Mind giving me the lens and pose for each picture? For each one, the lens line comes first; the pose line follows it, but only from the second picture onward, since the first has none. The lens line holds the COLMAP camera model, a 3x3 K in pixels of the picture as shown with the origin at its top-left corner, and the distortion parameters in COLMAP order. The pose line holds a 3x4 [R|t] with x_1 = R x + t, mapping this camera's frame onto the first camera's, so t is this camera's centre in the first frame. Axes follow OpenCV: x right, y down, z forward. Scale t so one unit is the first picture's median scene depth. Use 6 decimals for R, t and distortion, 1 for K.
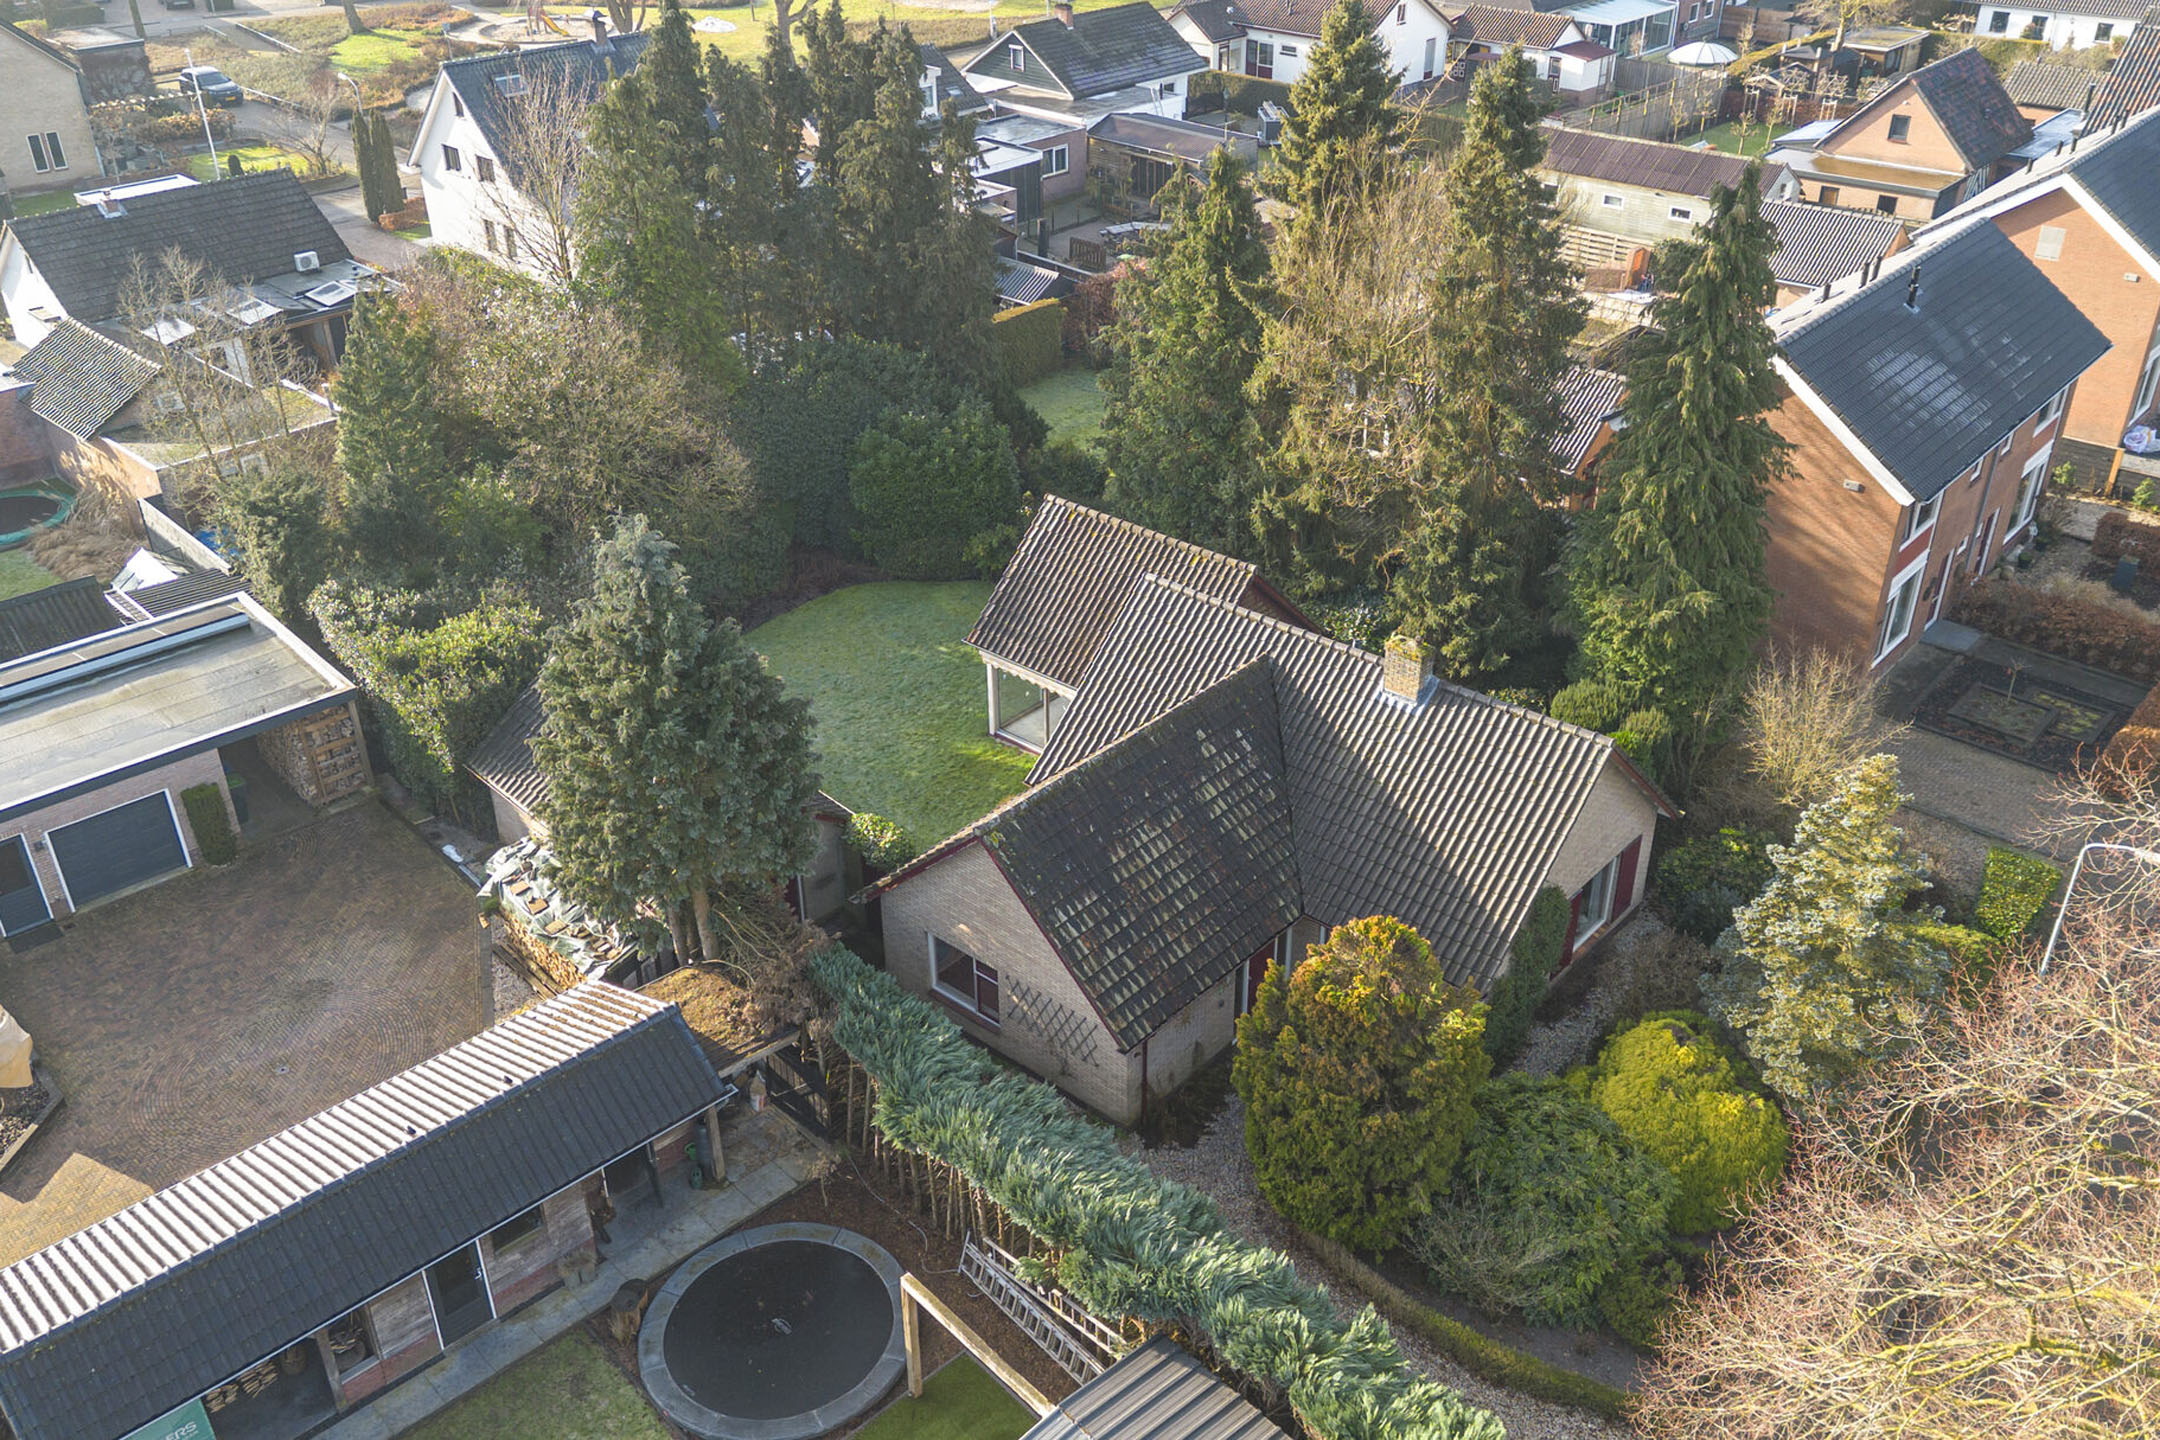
lens RADIAL K [[1830.5, 0, 1080.0], [0, 1830.5, 720.0], [0, 0, 1]] dist [0.075774, -0.083268]
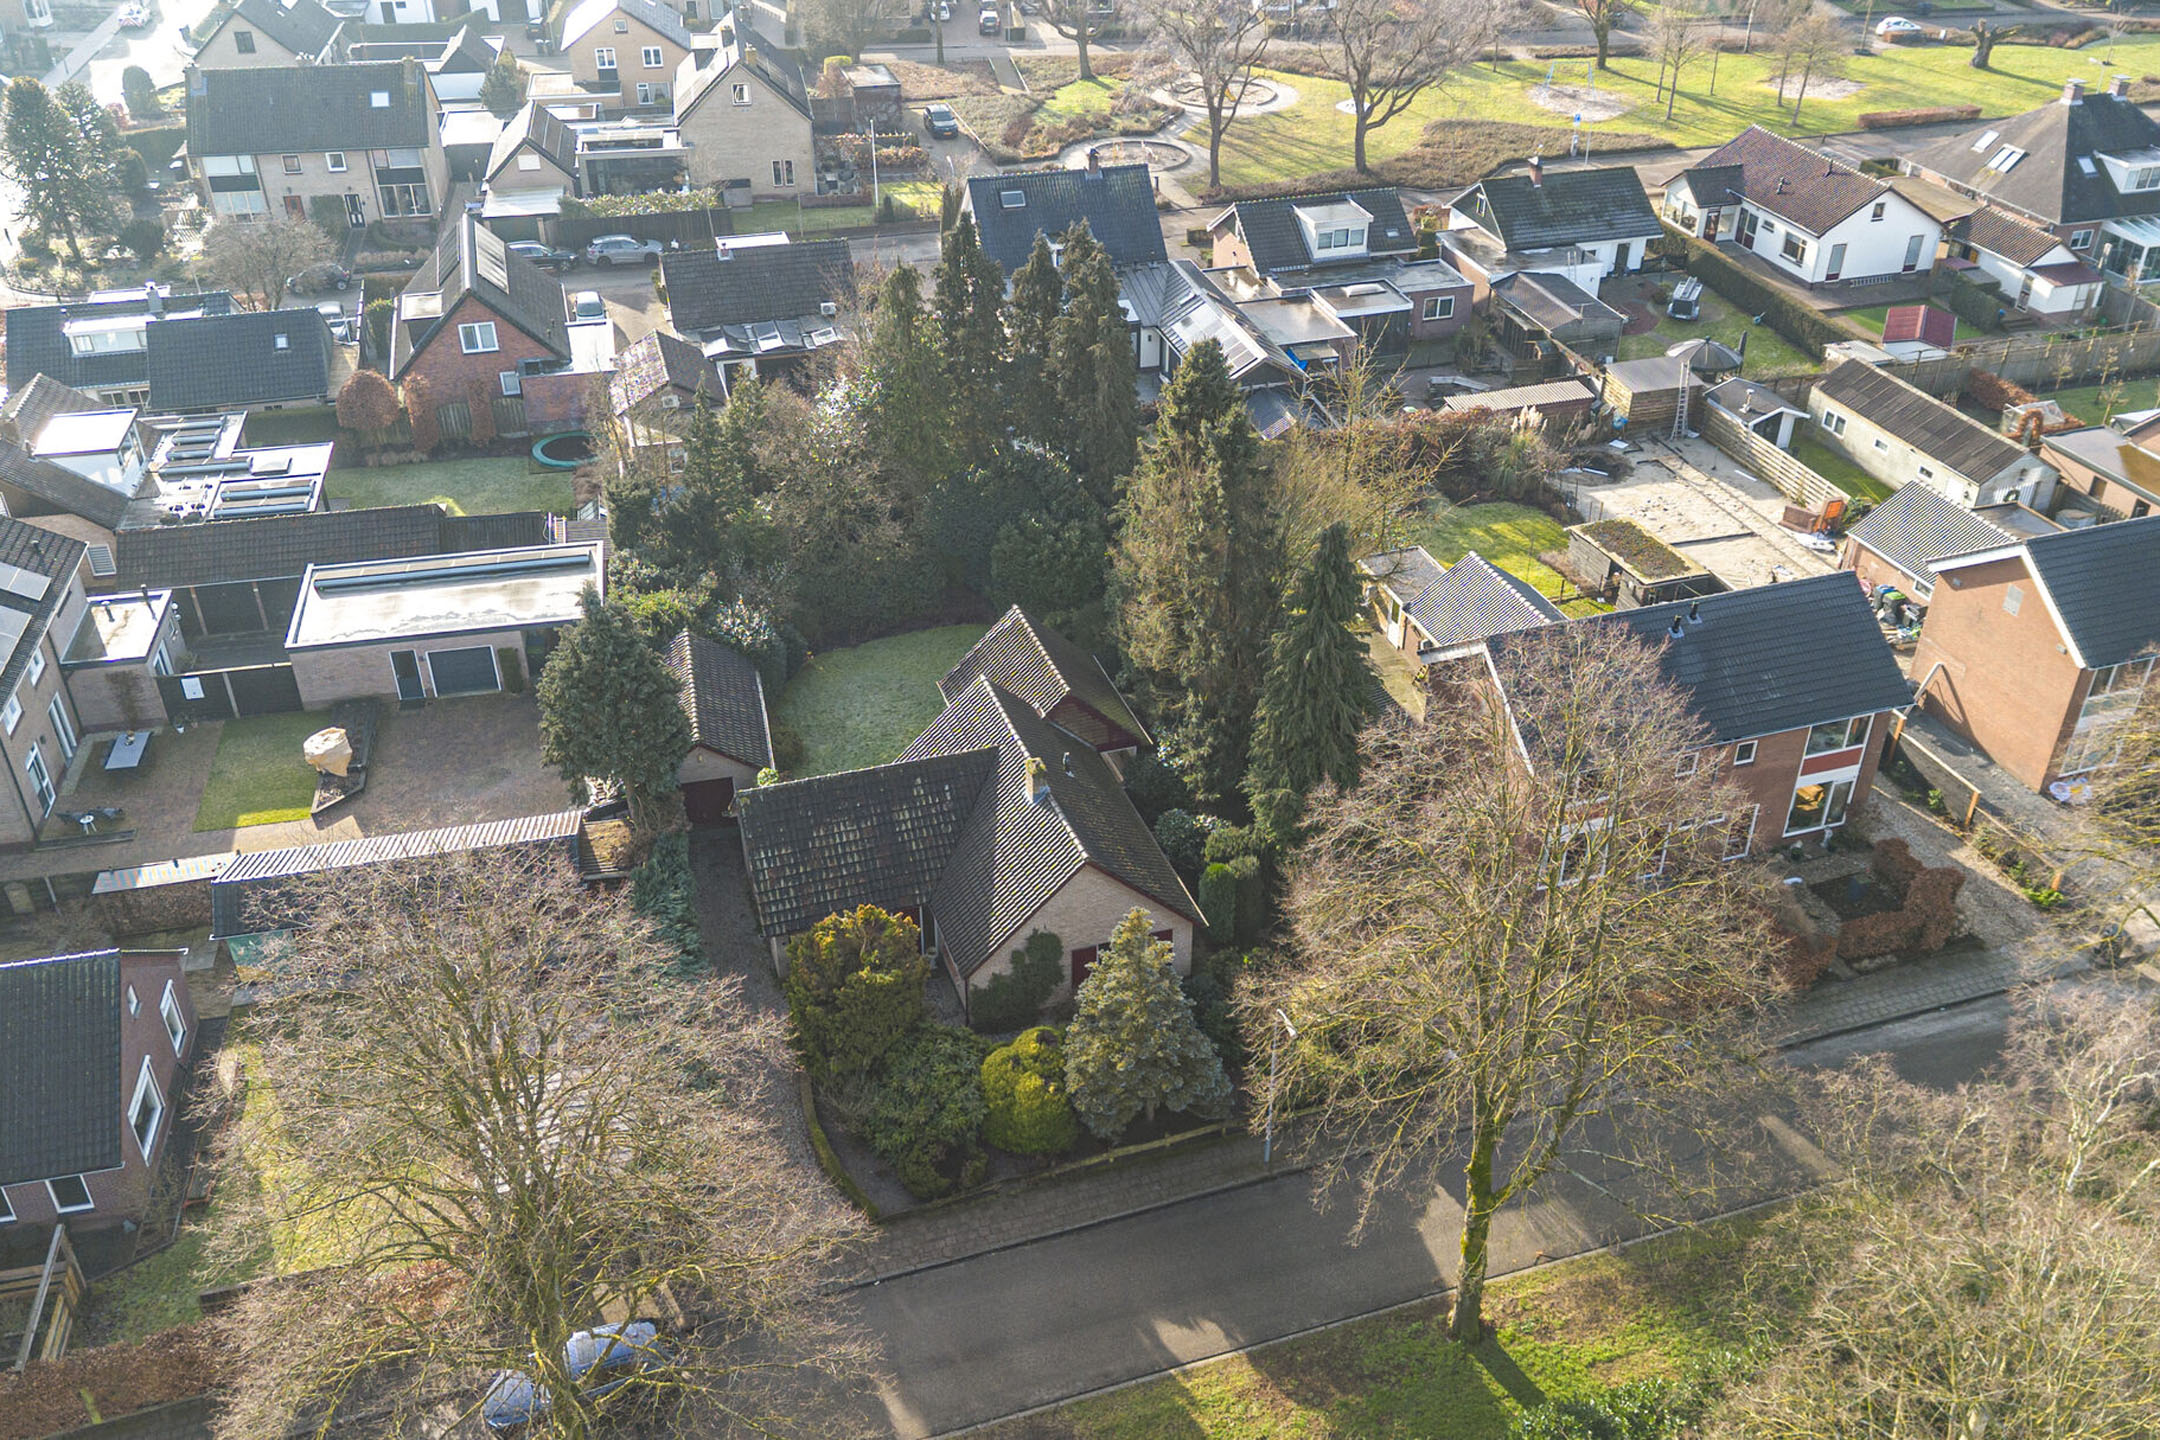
lens RADIAL K [[1830.5, 0, 1080.0], [0, 1830.5, 720.0], [0, 0, 1]] dist [0.075774, -0.083268]
pose [[0.864330, 0.279751, -0.417939, 0.453880], [-0.262893, 0.959759, 0.098739, -0.129028], [0.428743, 0.024530, 0.903093, -0.224142]]
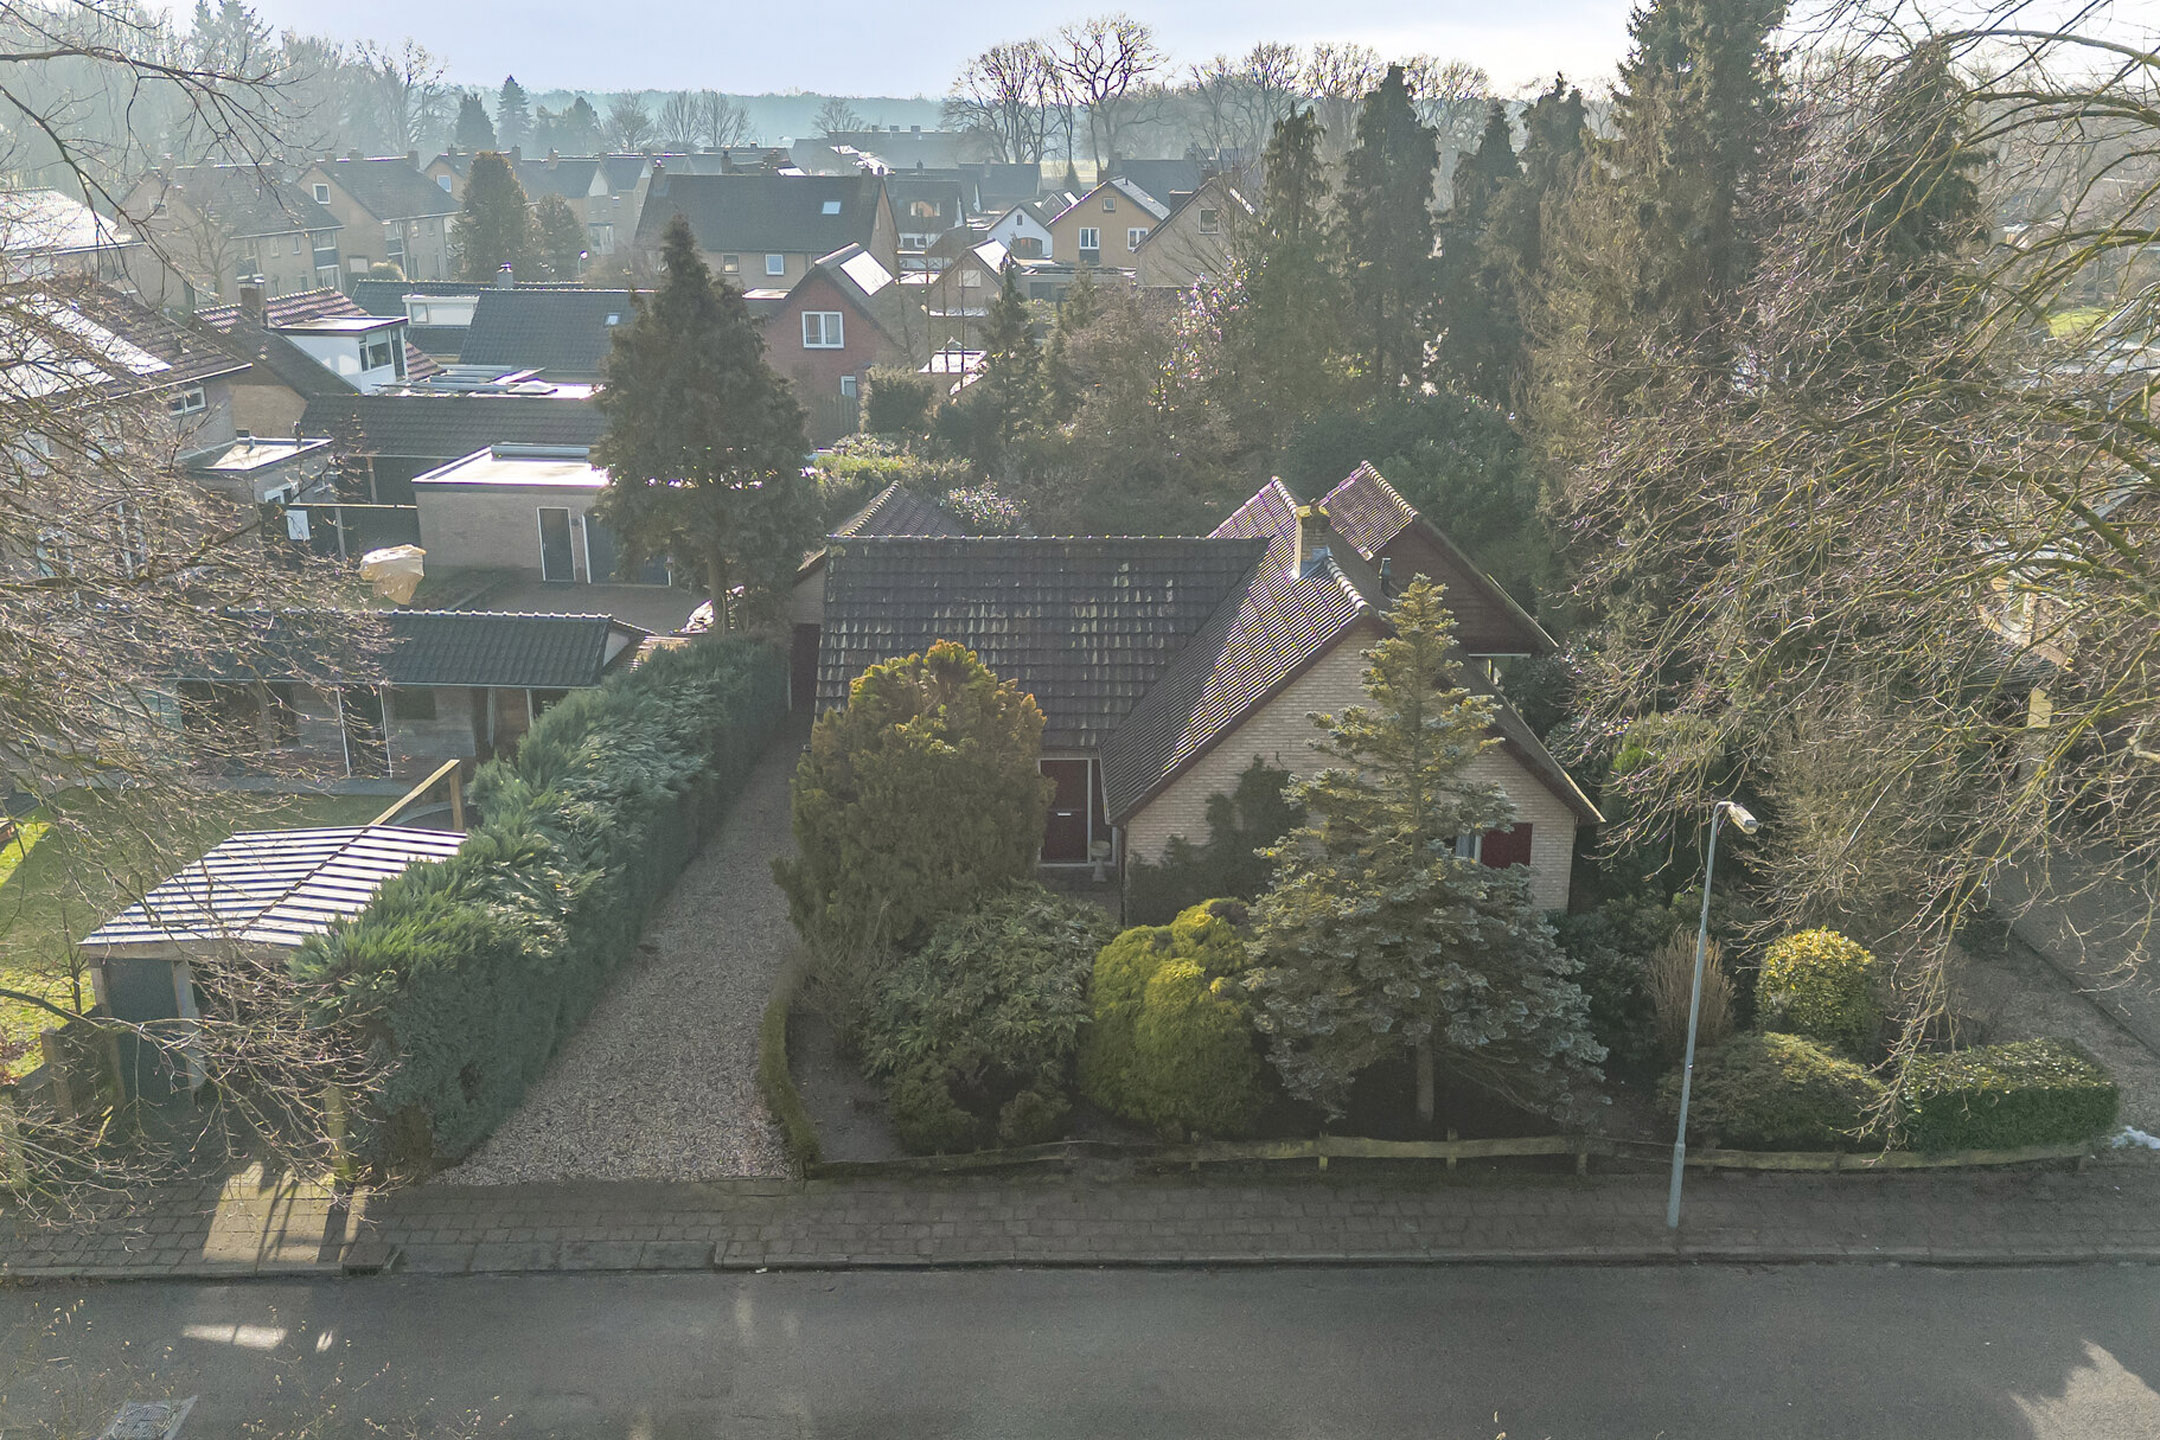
lens RADIAL K [[1830.5, 0, 1080.0], [0, 1830.5, 720.0], [0, 0, 1]] dist [0.075774, -0.083268]
pose [[0.672360, 0.235254, -0.701846, 0.399313], [-0.377965, 0.924344, -0.052252, 0.075536], [0.636455, 0.300405, 0.710410, 0.162091]]
